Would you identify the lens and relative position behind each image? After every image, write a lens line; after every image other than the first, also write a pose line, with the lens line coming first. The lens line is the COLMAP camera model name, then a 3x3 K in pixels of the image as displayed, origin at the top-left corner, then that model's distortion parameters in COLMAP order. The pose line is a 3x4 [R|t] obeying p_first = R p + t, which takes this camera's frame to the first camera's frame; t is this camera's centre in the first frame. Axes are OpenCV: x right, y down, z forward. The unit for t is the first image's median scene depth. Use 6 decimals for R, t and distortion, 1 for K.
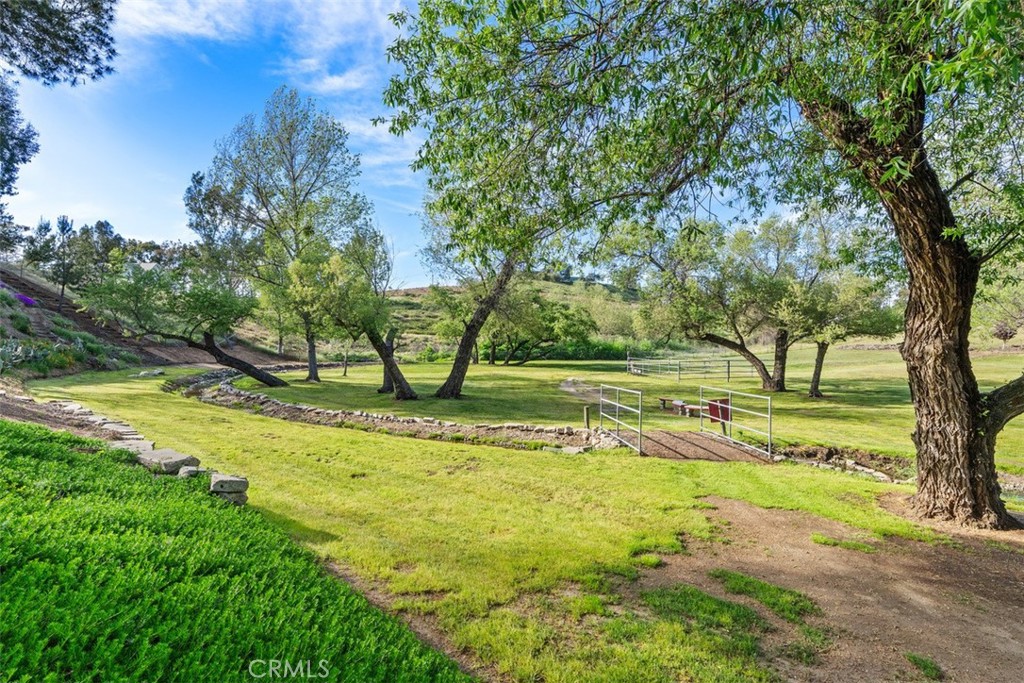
lens RADIAL K [[496.3, 0, 510.6], [0, 496.3, 341.9], [0, 0, 1]] dist [0.012084, 0.000115]
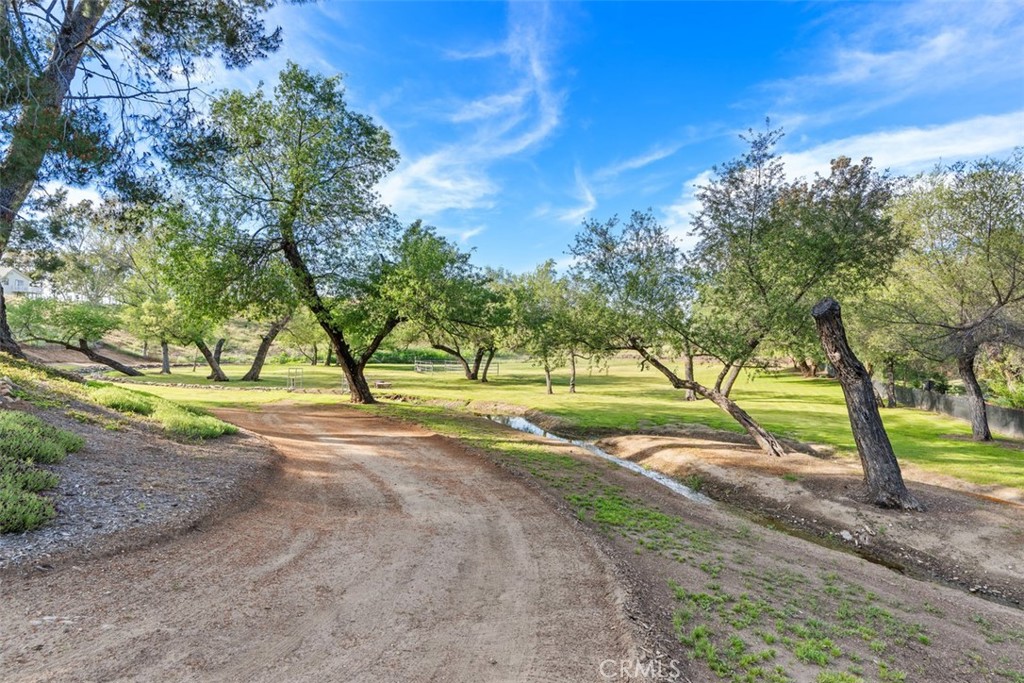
lens RADIAL K [[467.7, 0, 513.7], [0, 467.7, 341.4], [0, 0, 1]] dist [-0.000946, -0.000336]
pose [[0.975506, 0.018102, 0.219226, 0.256631], [-0.013783, 0.999680, -0.021215, -0.000716], [-0.219540, 0.017674, 0.975443, -0.486072]]
